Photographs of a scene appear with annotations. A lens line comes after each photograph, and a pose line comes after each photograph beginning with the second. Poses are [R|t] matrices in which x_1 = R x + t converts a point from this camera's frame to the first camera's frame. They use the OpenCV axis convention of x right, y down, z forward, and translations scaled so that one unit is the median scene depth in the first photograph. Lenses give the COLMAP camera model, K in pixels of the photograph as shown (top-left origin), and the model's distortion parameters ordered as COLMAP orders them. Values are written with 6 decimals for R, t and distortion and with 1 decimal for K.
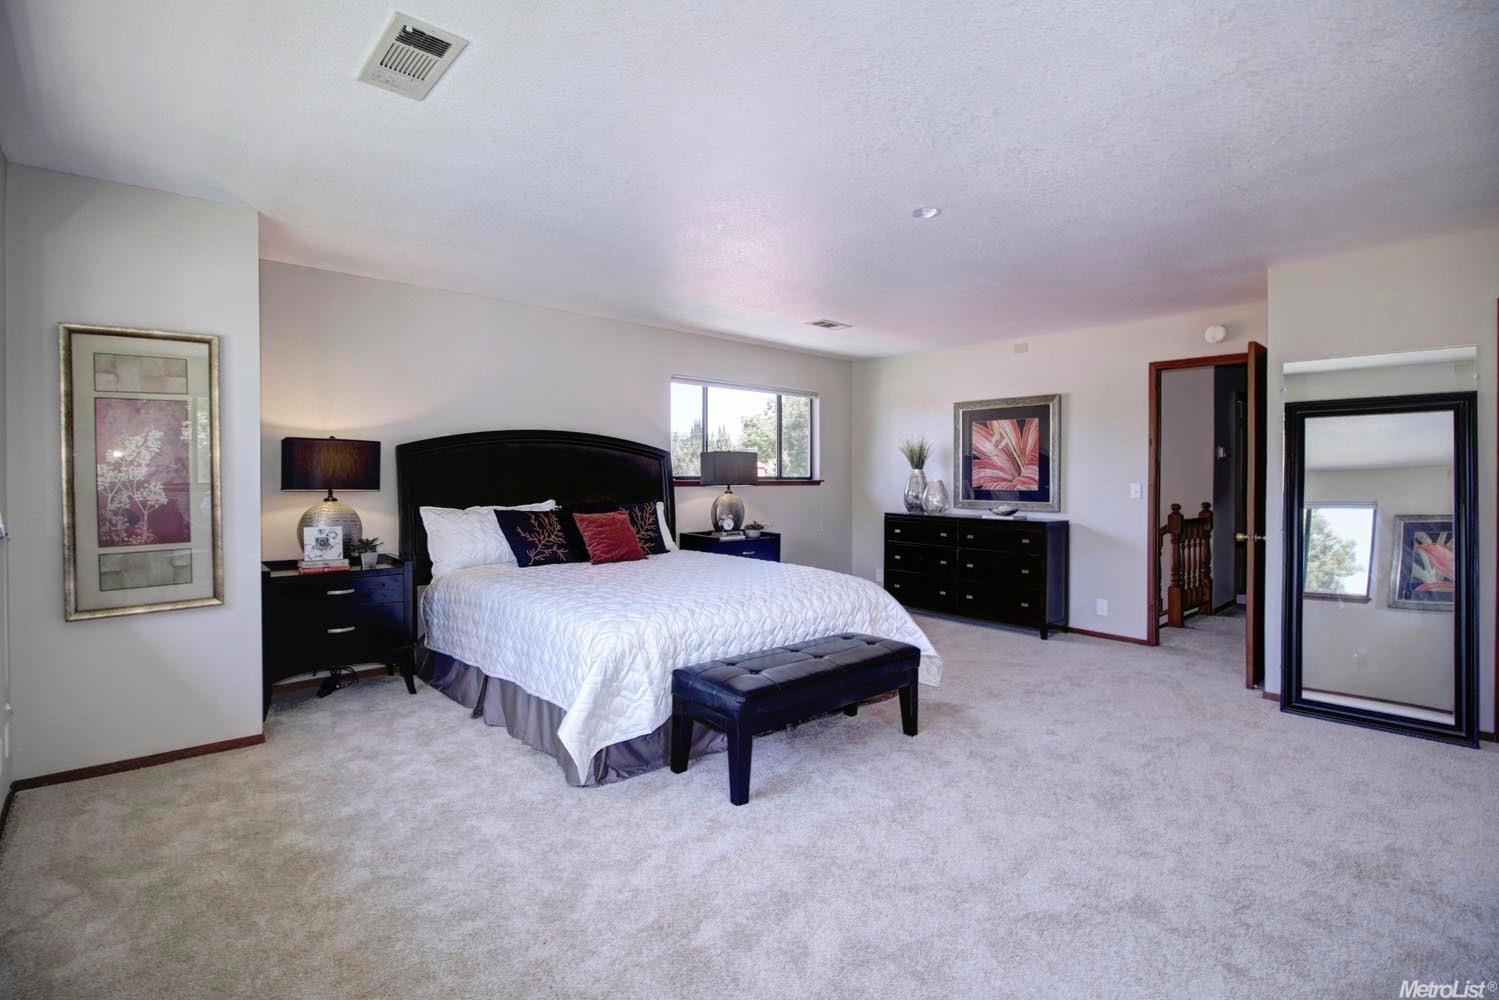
lens RADIAL K [[696.2, 0, 746.2], [0, 696.2, 487.6], [0, 0, 1]] dist [-0.019181, -0.000277]
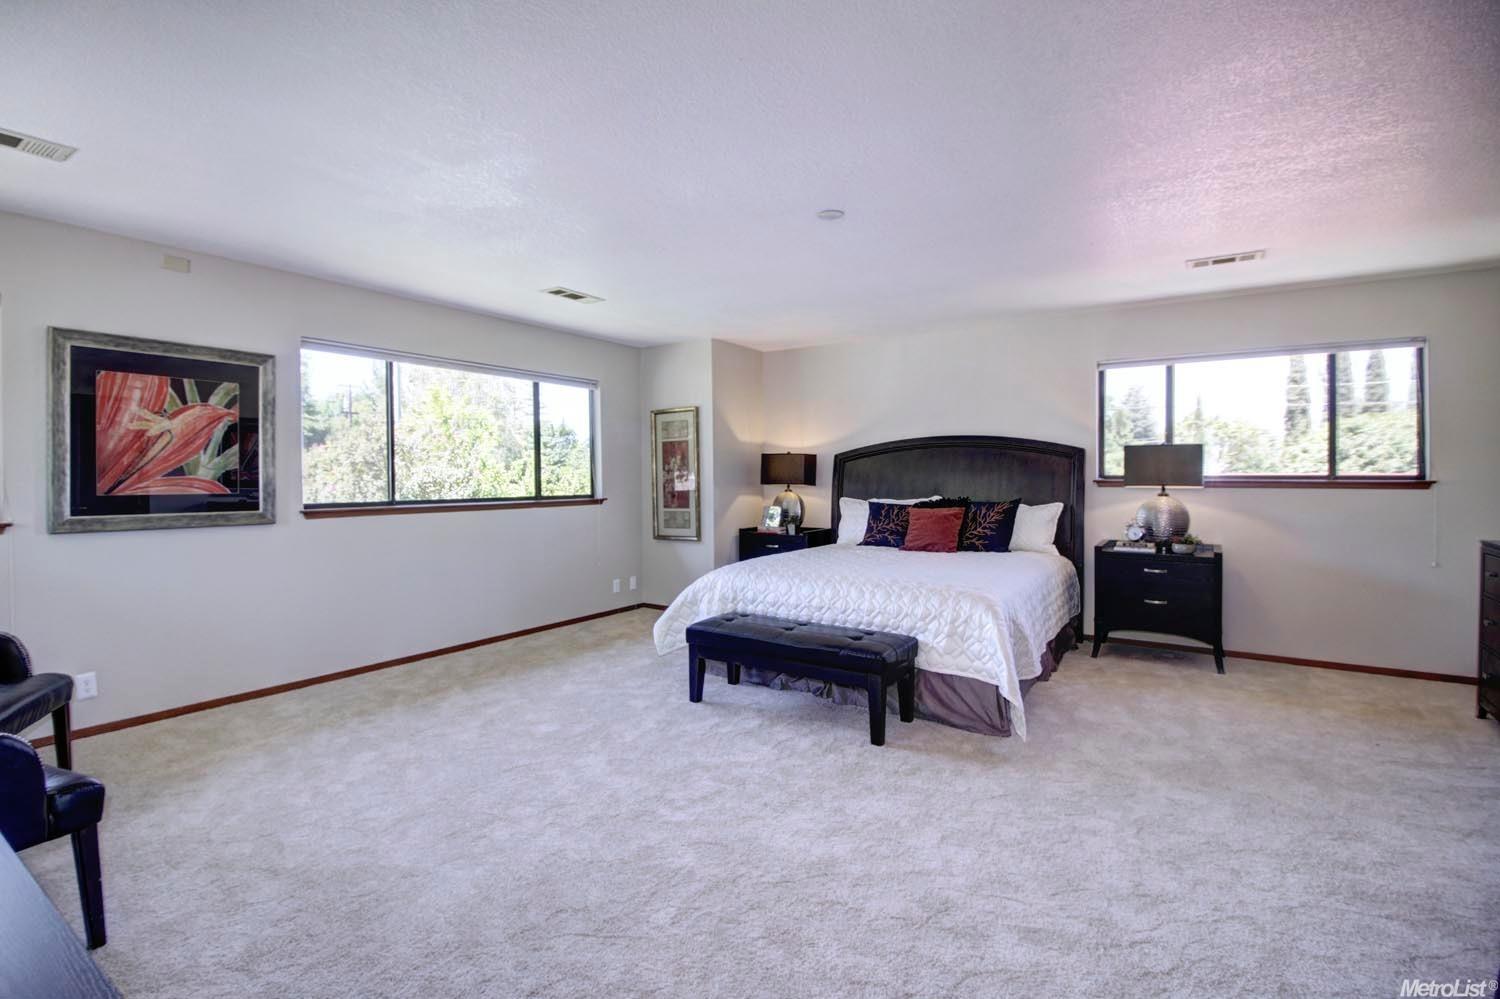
lens RADIAL K [[696.7, 0, 747.0], [0, 696.7, 497.3], [0, 0, 1]] dist [-0.019181, -0.000277]
pose [[0.243318, 0.030773, -0.969458, 0.974368], [-0.009104, 0.999525, 0.029443, -0.013976], [0.969904, 0.001662, 0.243483, 0.503366]]
